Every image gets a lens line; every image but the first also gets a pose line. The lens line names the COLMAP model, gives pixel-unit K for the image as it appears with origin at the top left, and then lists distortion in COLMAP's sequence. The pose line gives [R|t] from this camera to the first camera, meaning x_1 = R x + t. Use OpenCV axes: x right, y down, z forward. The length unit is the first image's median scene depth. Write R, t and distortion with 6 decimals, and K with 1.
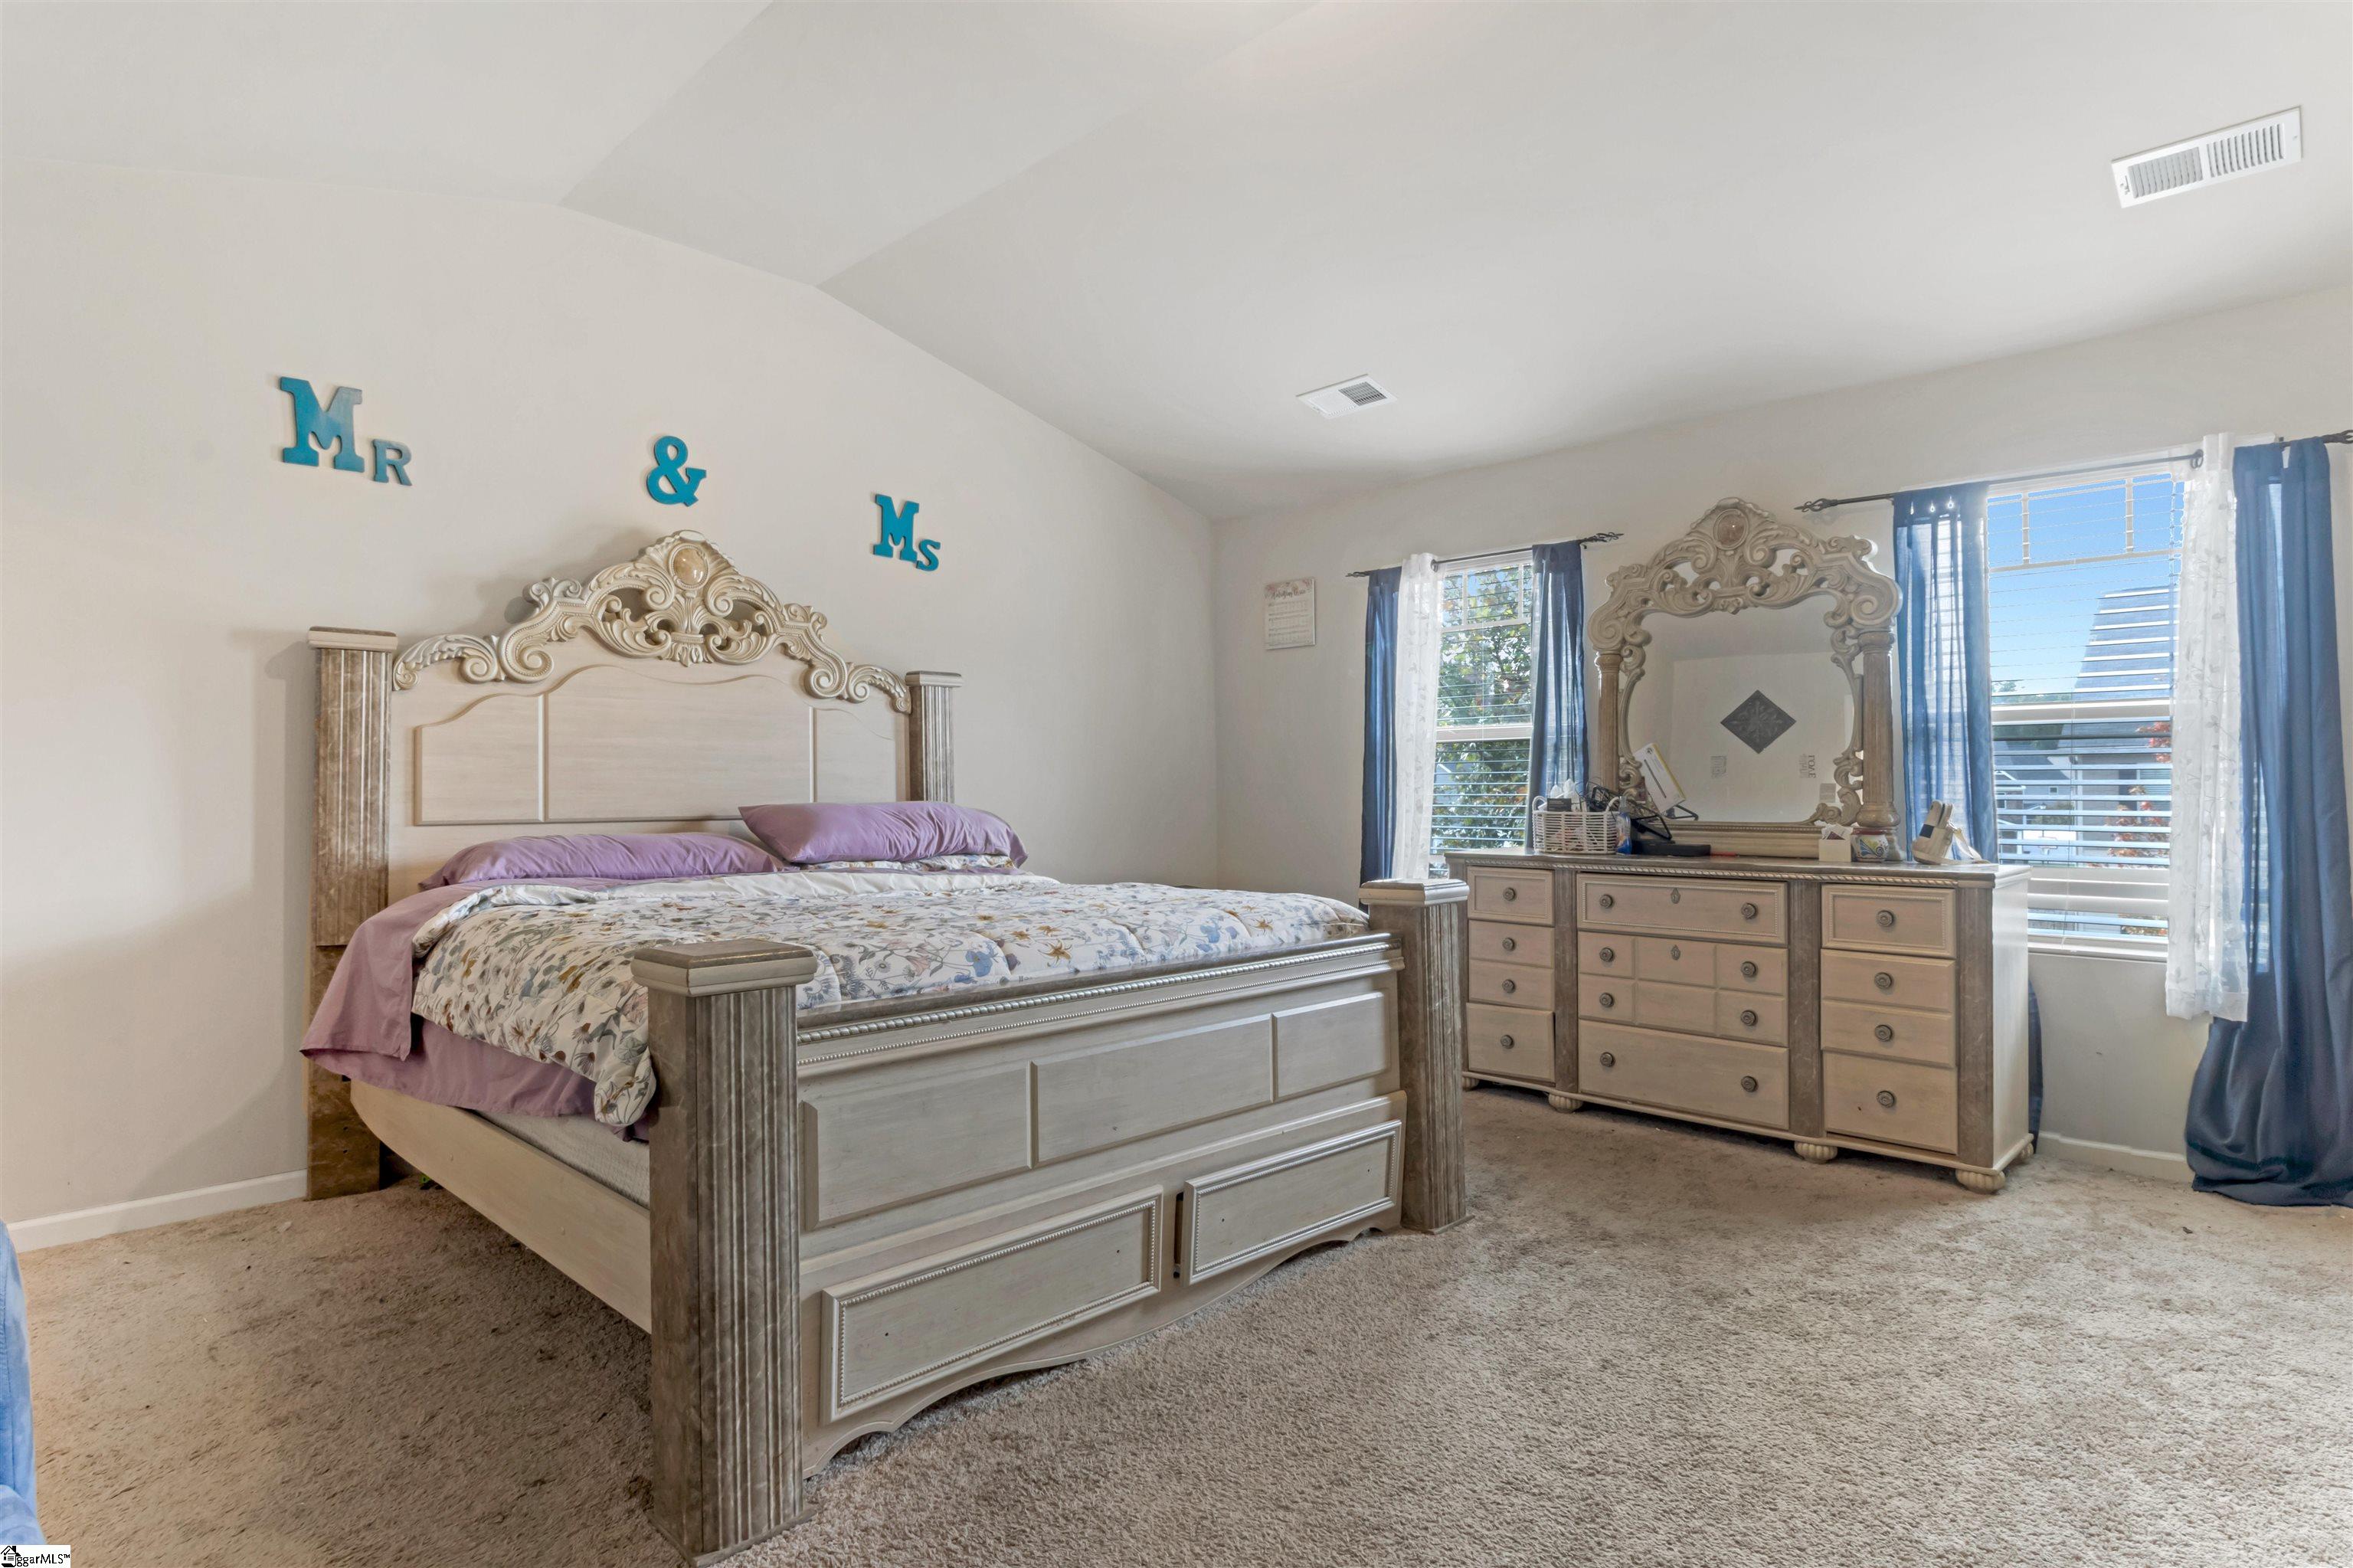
lens RADIAL K [[1245.3, 0, 1175.7], [0, 1245.3, 781.5], [0, 0, 1]] dist [-0.000667, -0.000080]
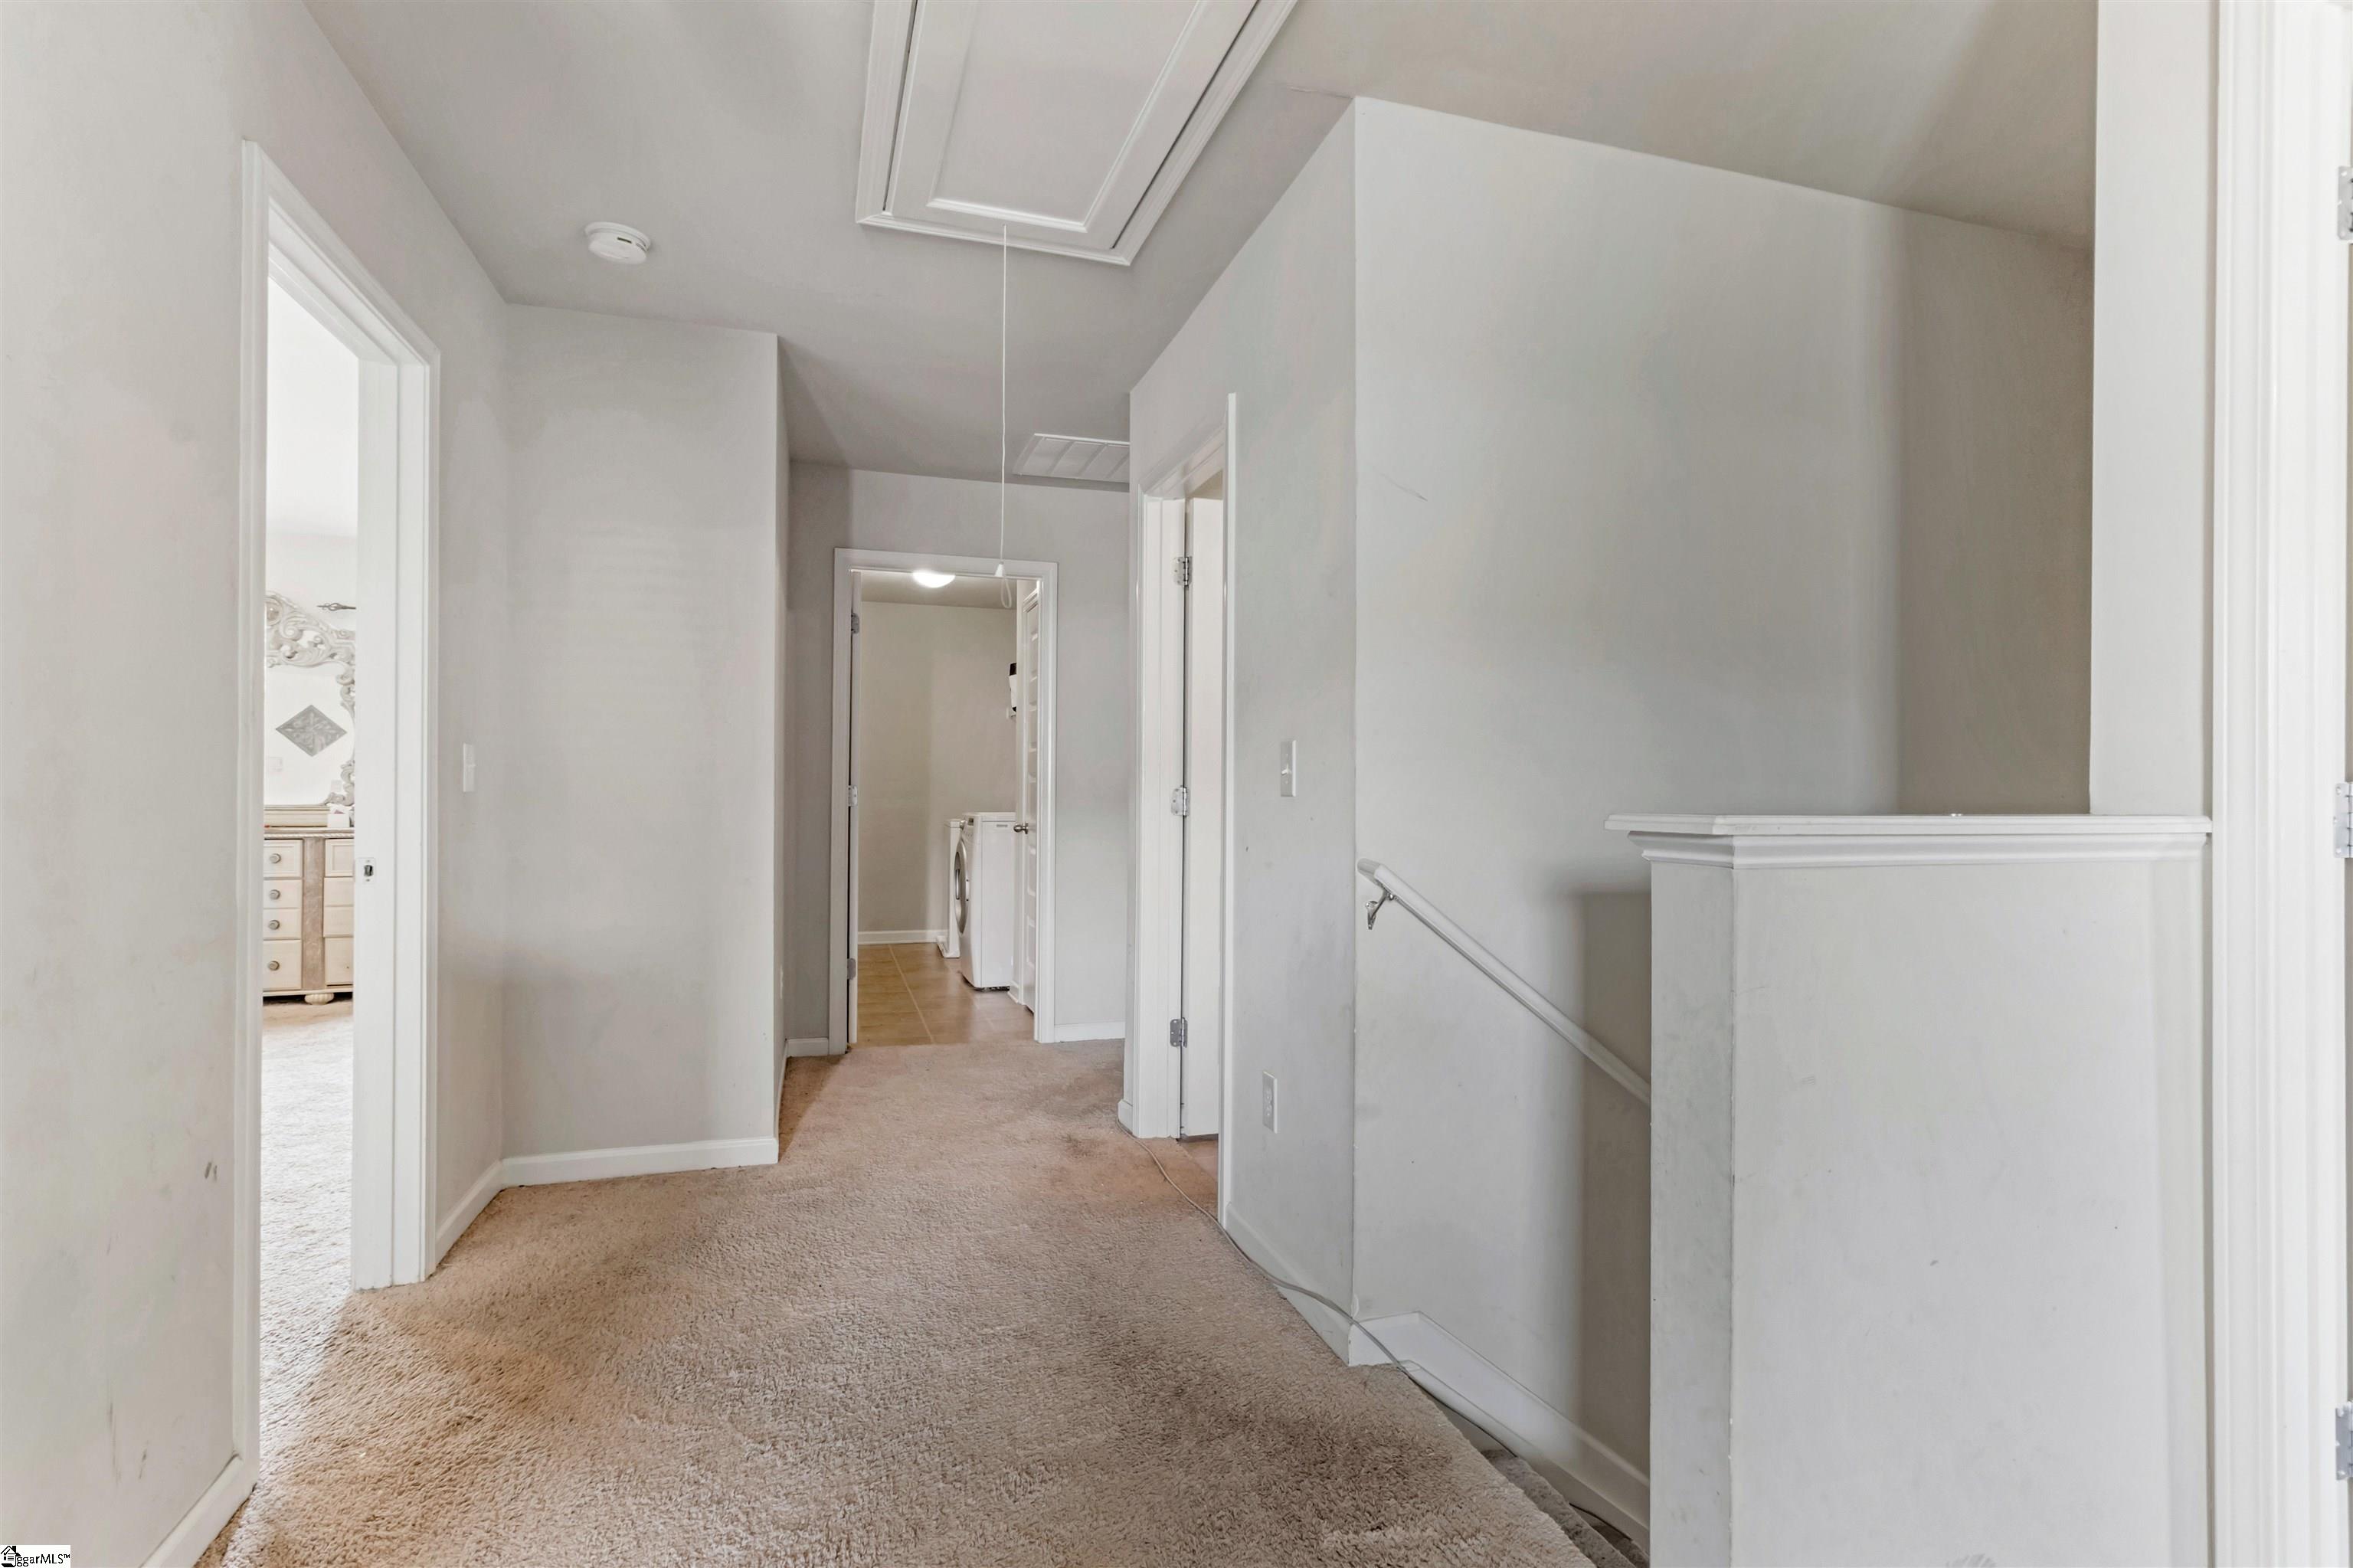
lens RADIAL K [[1124.0, 0, 1177.0], [0, 1124.0, 788.4], [0, 0, 1]] dist [-0.001569, -0.000093]
pose [[0.470605, 0.008811, 0.882300, -0.255072], [-0.012243, 0.999919, -0.003456, 0.003883], [-0.882259, -0.009176, 0.470675, -0.664658]]
